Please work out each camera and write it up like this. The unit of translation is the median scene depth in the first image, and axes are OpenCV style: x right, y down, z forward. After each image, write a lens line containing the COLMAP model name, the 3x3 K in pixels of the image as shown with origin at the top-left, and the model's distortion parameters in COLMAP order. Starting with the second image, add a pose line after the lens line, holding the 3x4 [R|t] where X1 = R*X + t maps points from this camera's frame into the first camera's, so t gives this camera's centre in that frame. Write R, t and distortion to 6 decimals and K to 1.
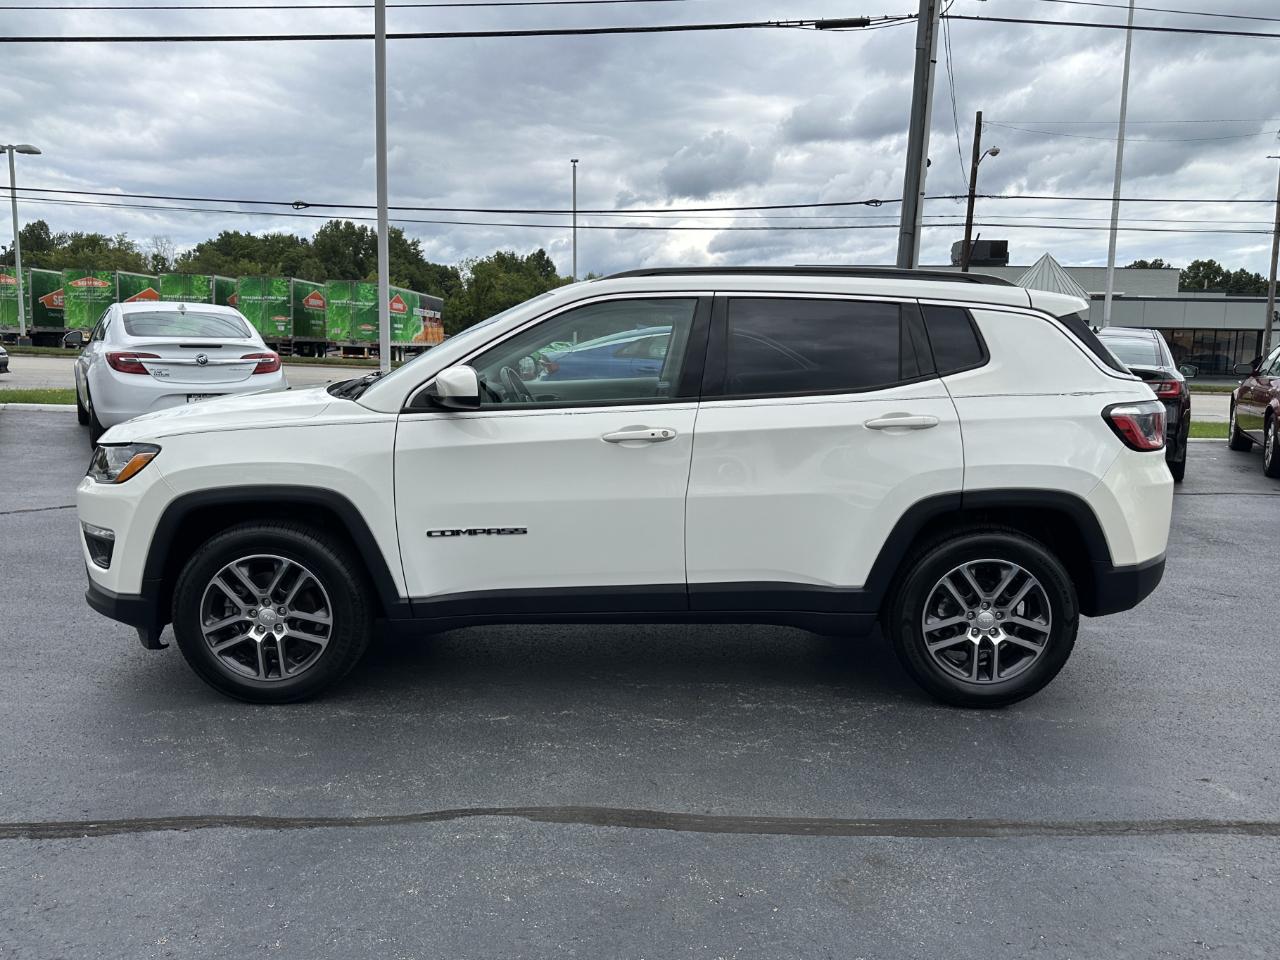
lens RADIAL K [[1001.3, 0, 646.1], [0, 1001.3, 479.2], [0, 0, 1]] dist [0.054648, -0.071186]
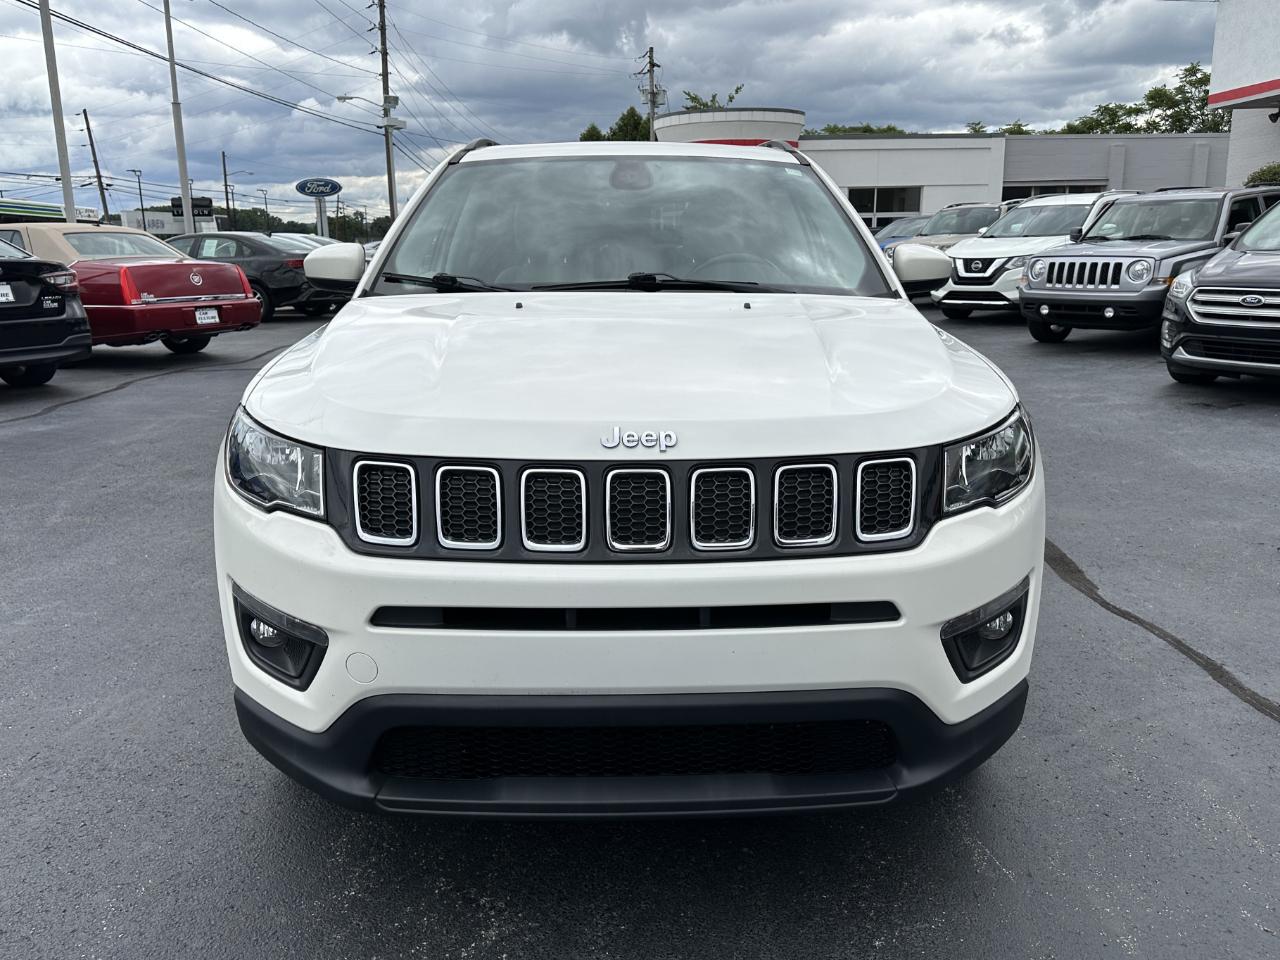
lens RADIAL K [[1001.3, 0, 656.1], [0, 1001.3, 465.6], [0, 0, 1]] dist [0.054648, -0.071186]
pose [[-0.014299, -0.236293, 0.971577, -1.327559], [0.146340, 0.960719, 0.235806, -0.206278], [-0.989131, 0.145553, 0.020842, 1.501934]]
